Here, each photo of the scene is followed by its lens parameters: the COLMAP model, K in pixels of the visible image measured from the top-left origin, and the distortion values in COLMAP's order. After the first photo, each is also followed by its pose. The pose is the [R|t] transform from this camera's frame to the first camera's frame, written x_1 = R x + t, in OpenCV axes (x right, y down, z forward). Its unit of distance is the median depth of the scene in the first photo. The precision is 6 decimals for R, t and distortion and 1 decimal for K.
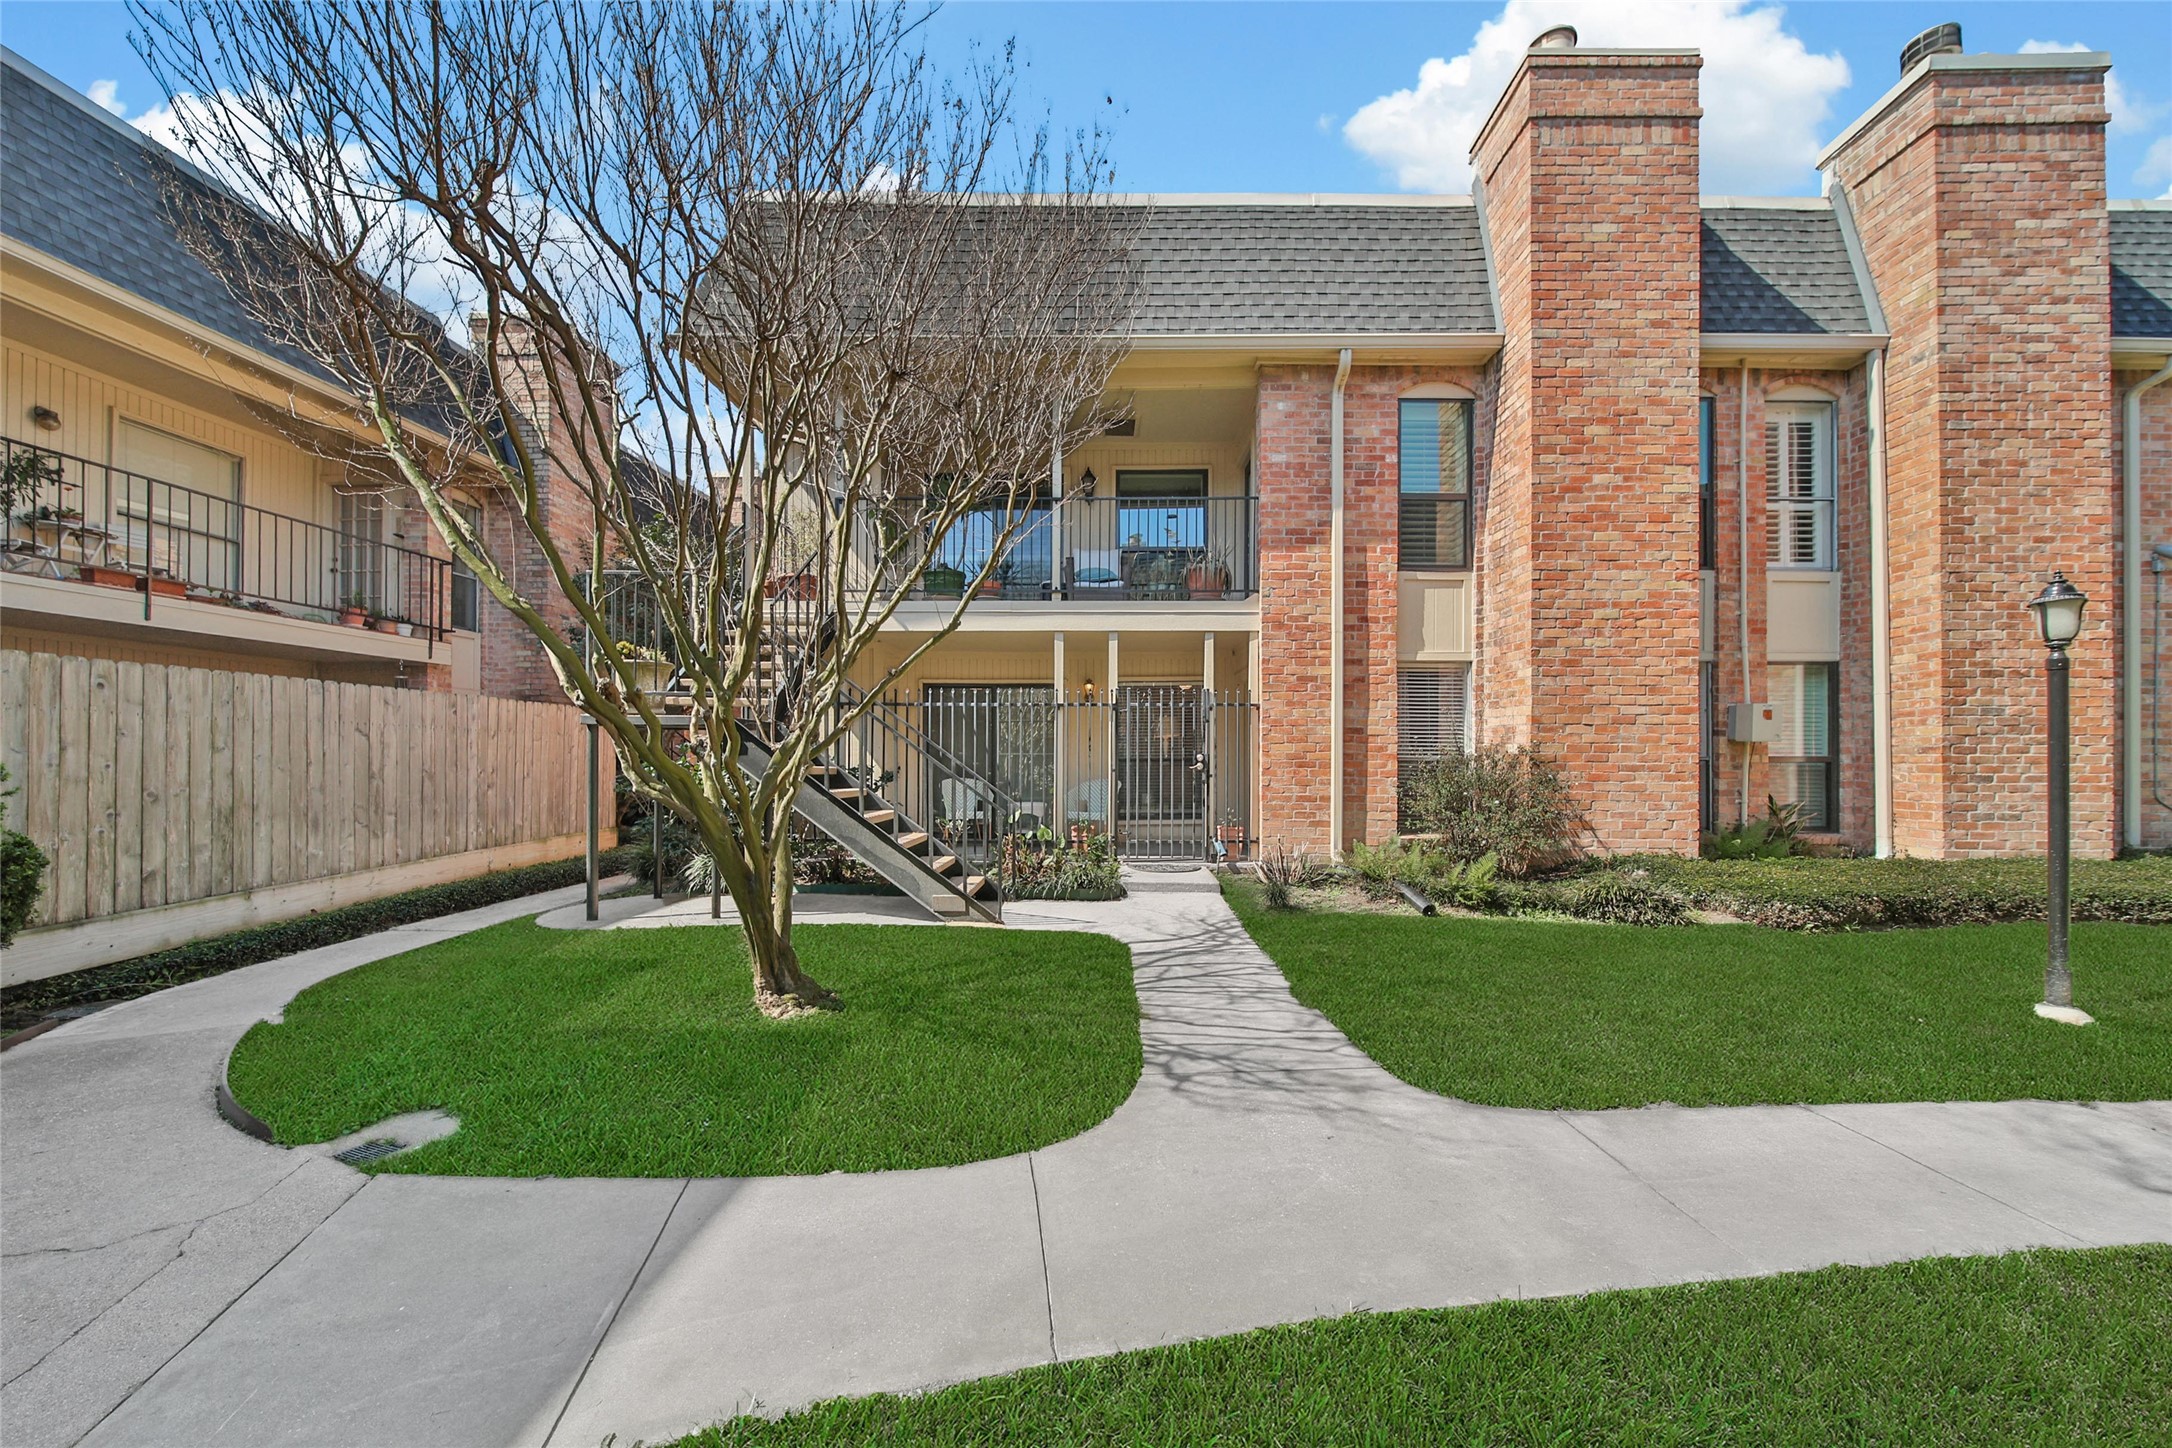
lens RADIAL K [[786.8, 0, 1120.7], [0, 786.8, 760.4], [0, 0, 1]] dist [-0.001873, 0.000140]
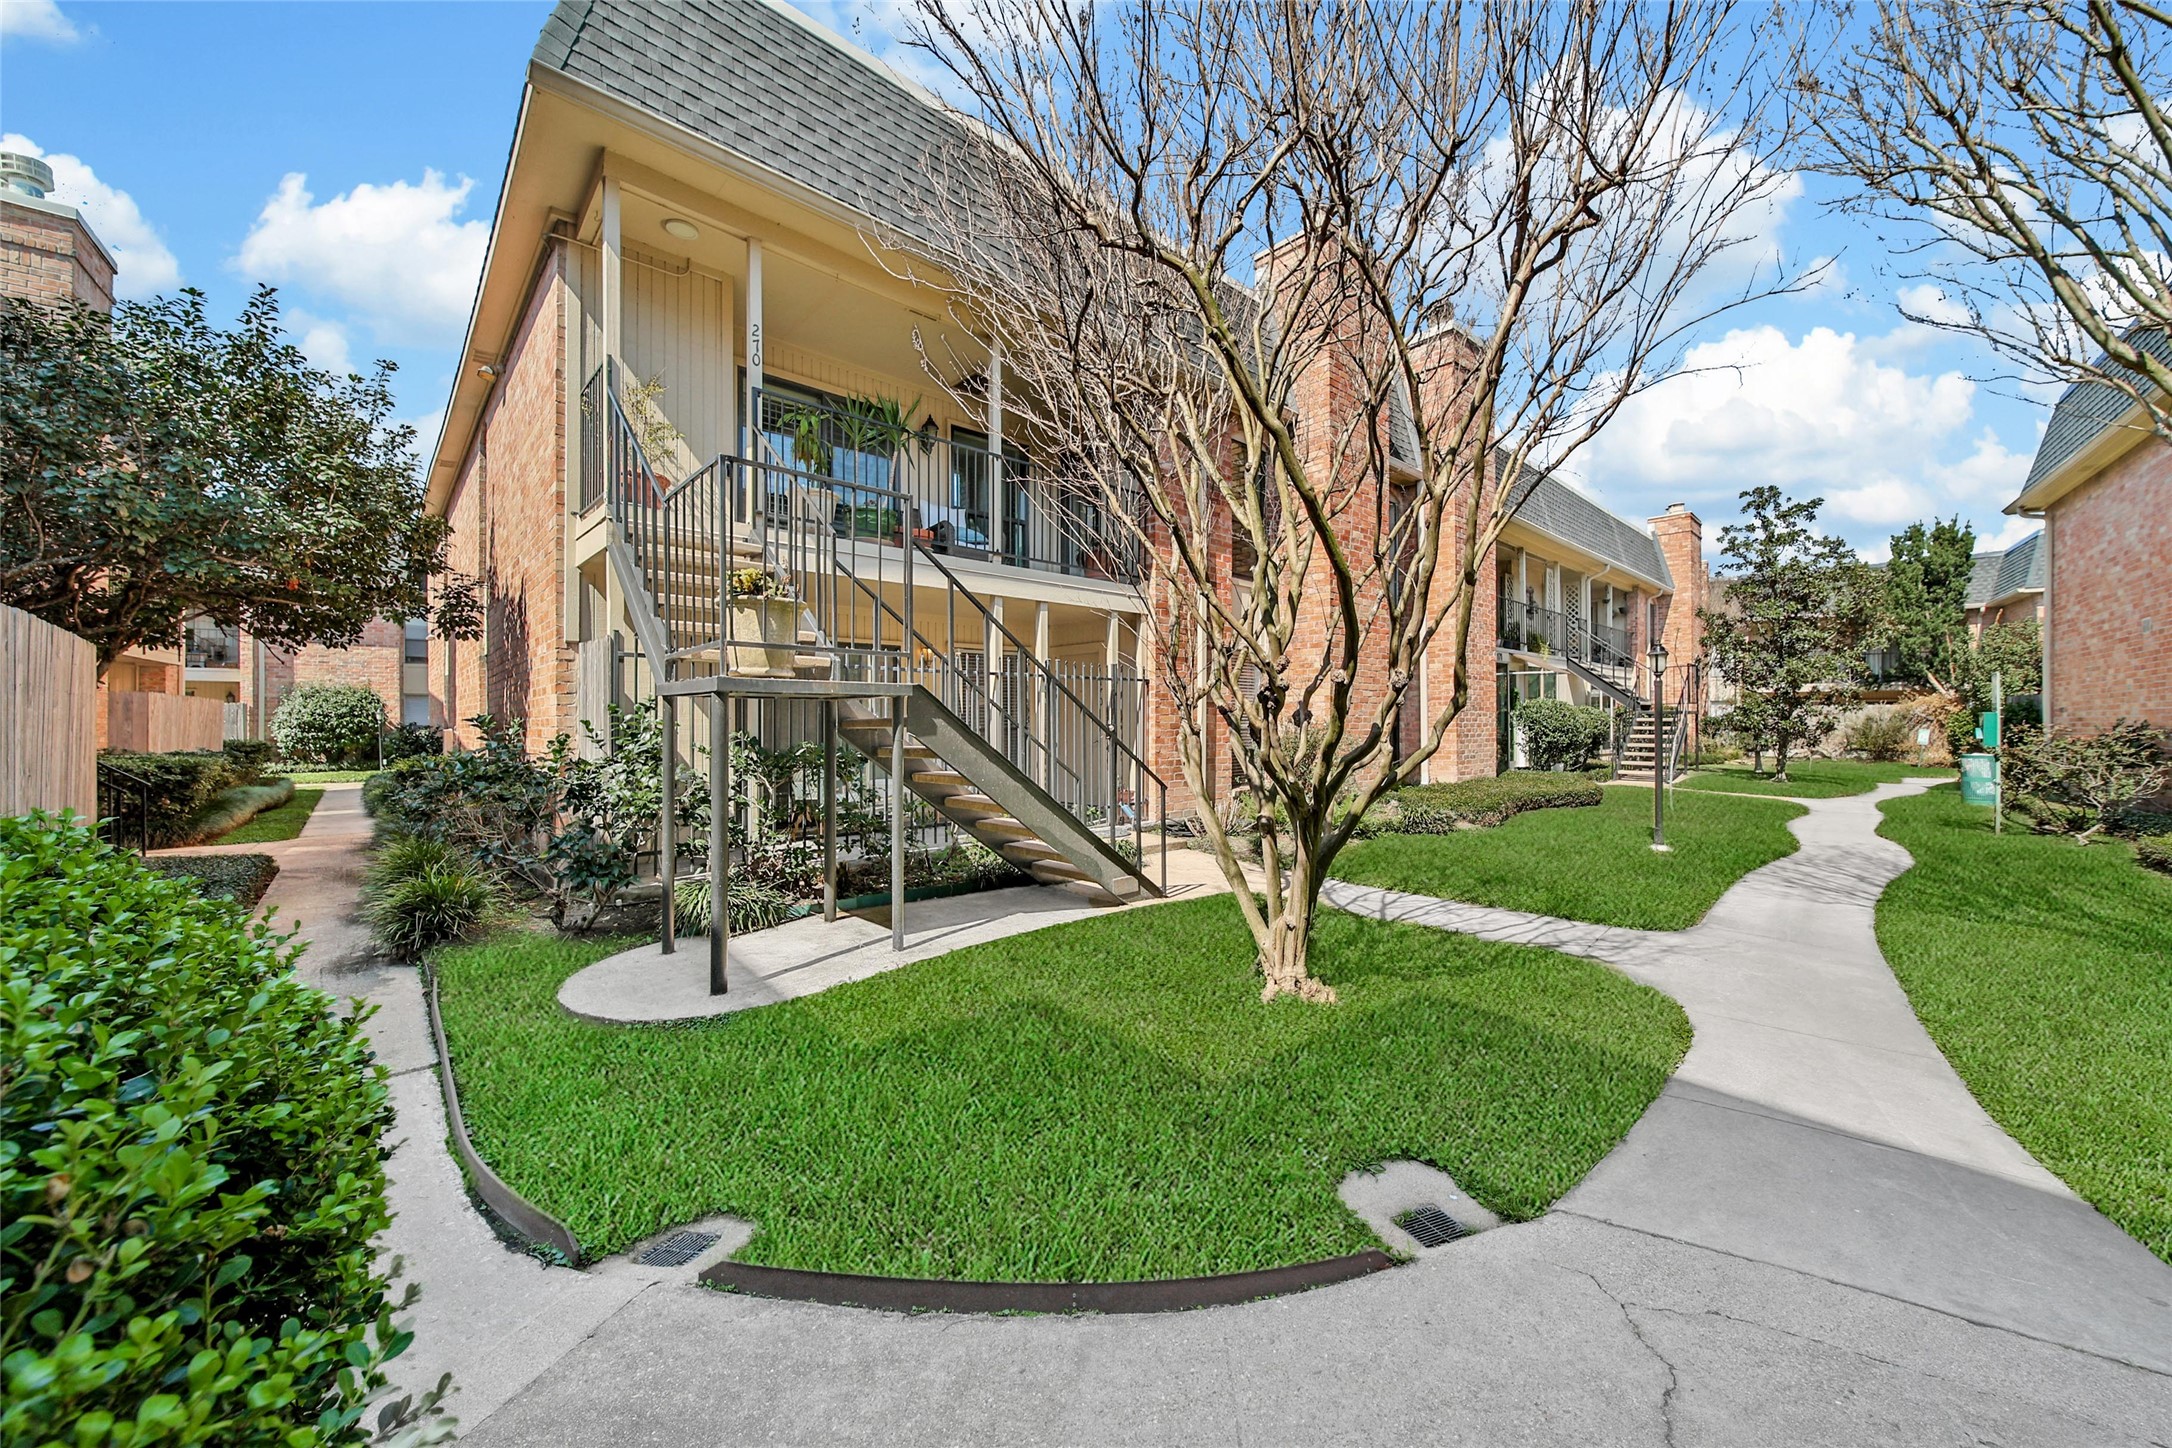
lens RADIAL K [[786.8, 0, 1098.7], [0, 786.8, 725.7], [0, 0, 1]] dist [-0.001873, 0.000140]
pose [[0.732105, -0.008801, 0.681135, -0.647560], [0.005614, 0.999961, 0.006887, -0.014614], [-0.681168, -0.001218, 0.732126, 0.229519]]
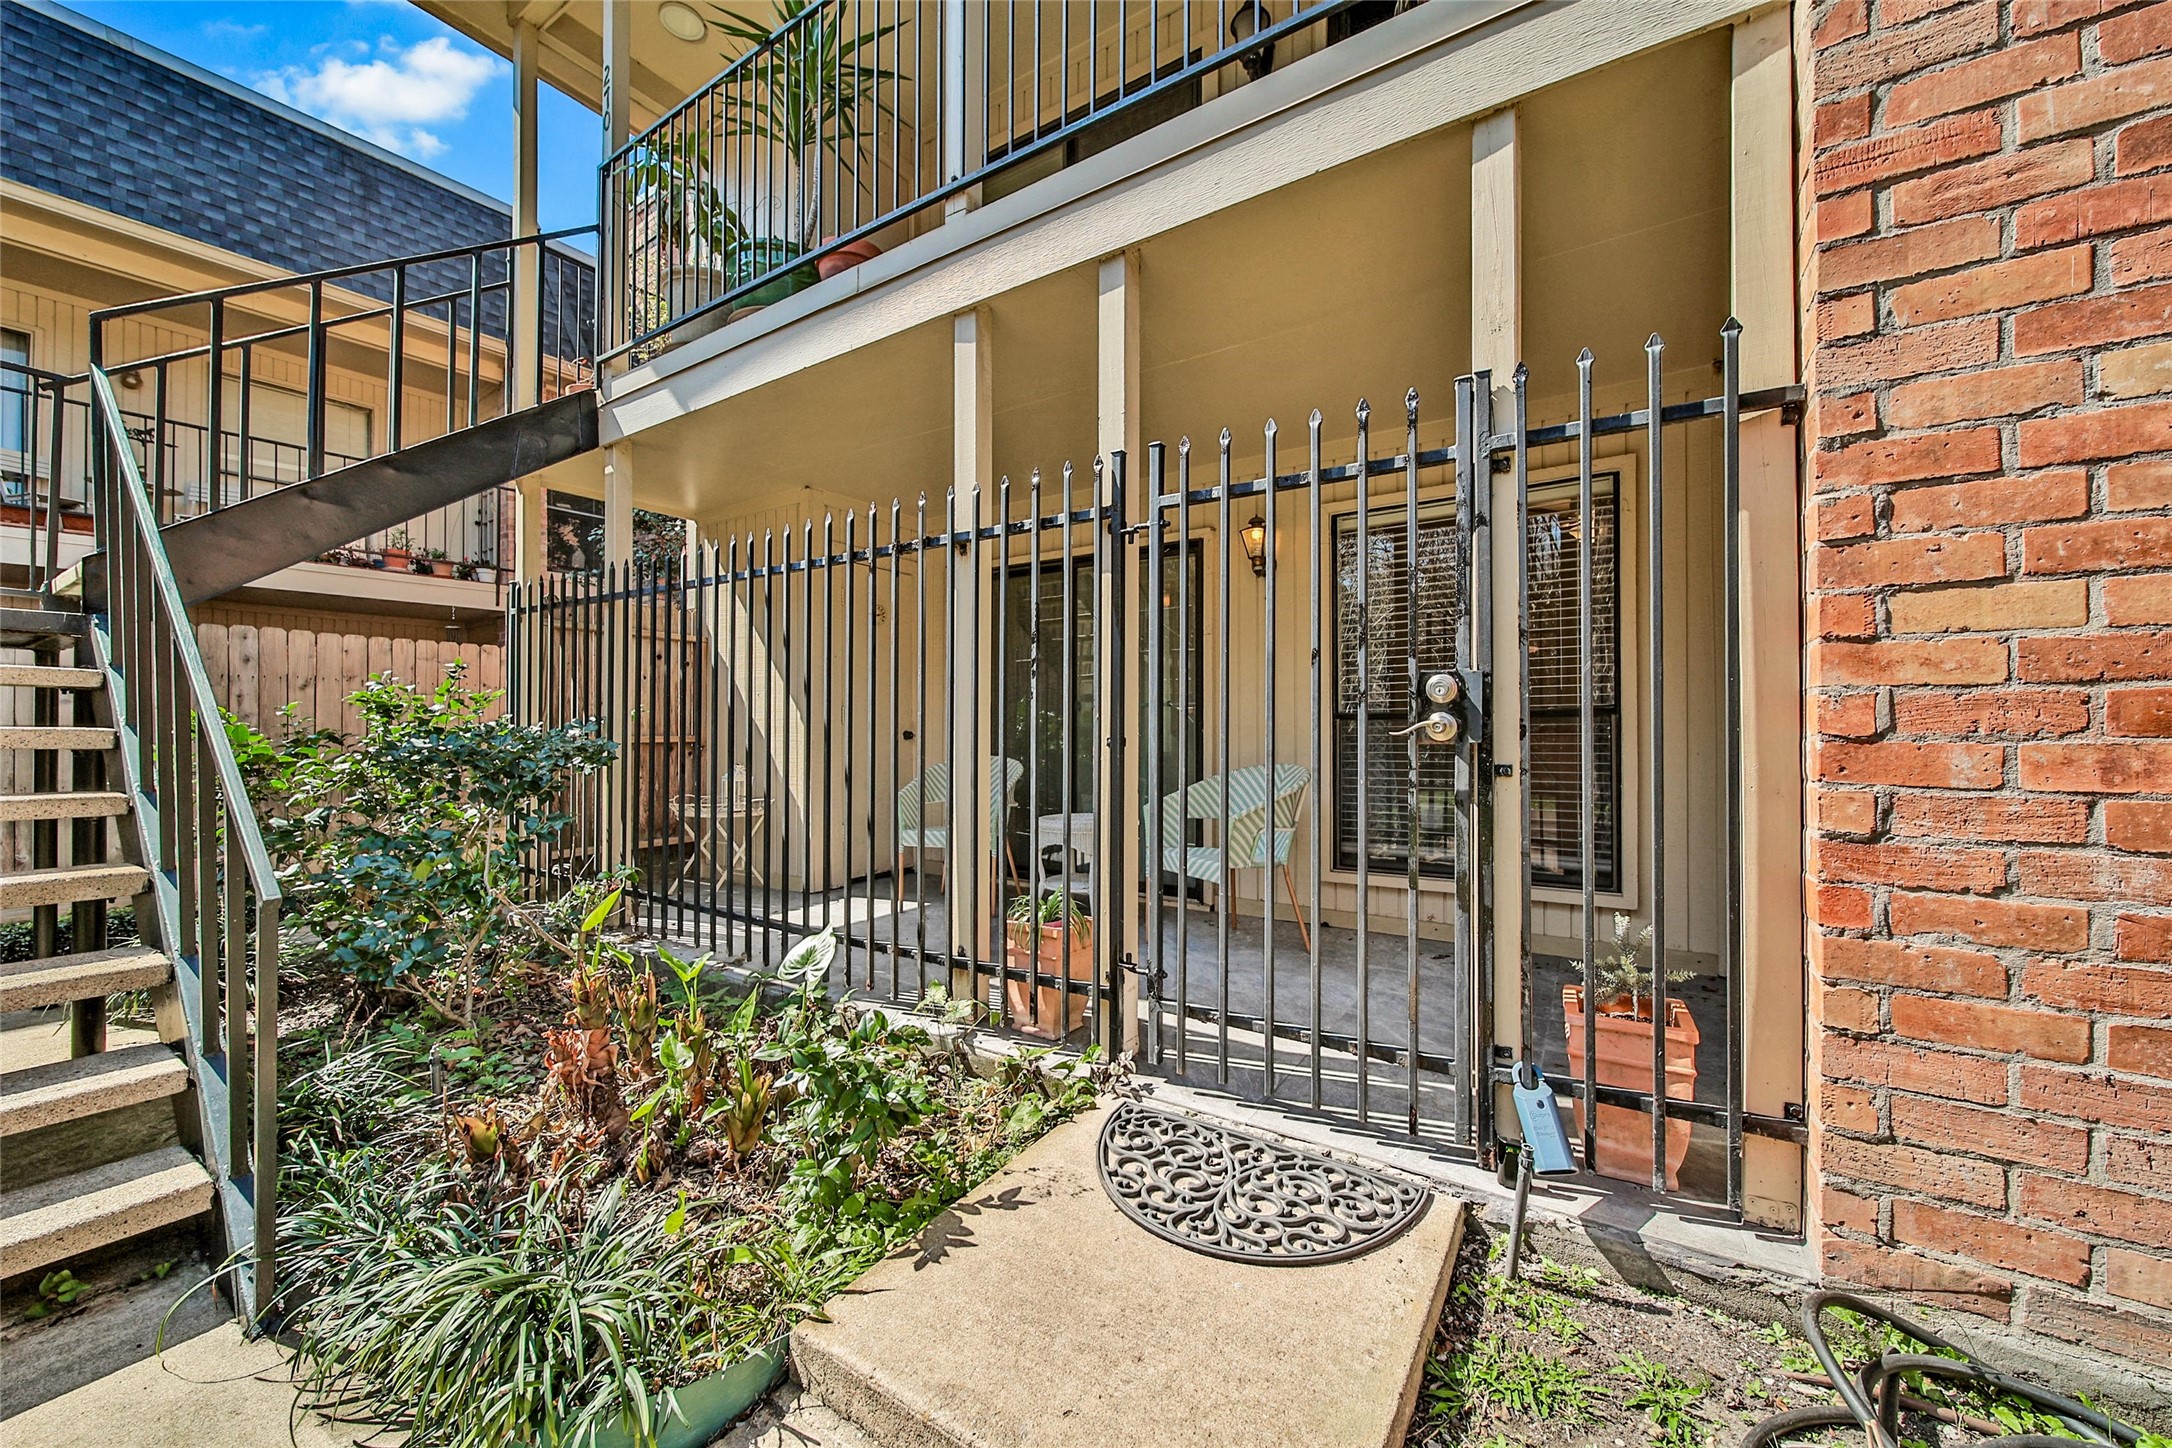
lens RADIAL K [[786.8, 0, 1087.7], [0, 786.8, 724.5], [0, 0, 1]] dist [-0.001873, 0.000140]
pose [[0.828961, -0.009224, -0.559231, 0.142512], [0.013995, 0.999893, 0.004253, 0.004263], [0.559132, -0.011352, 0.829001, 0.767148]]
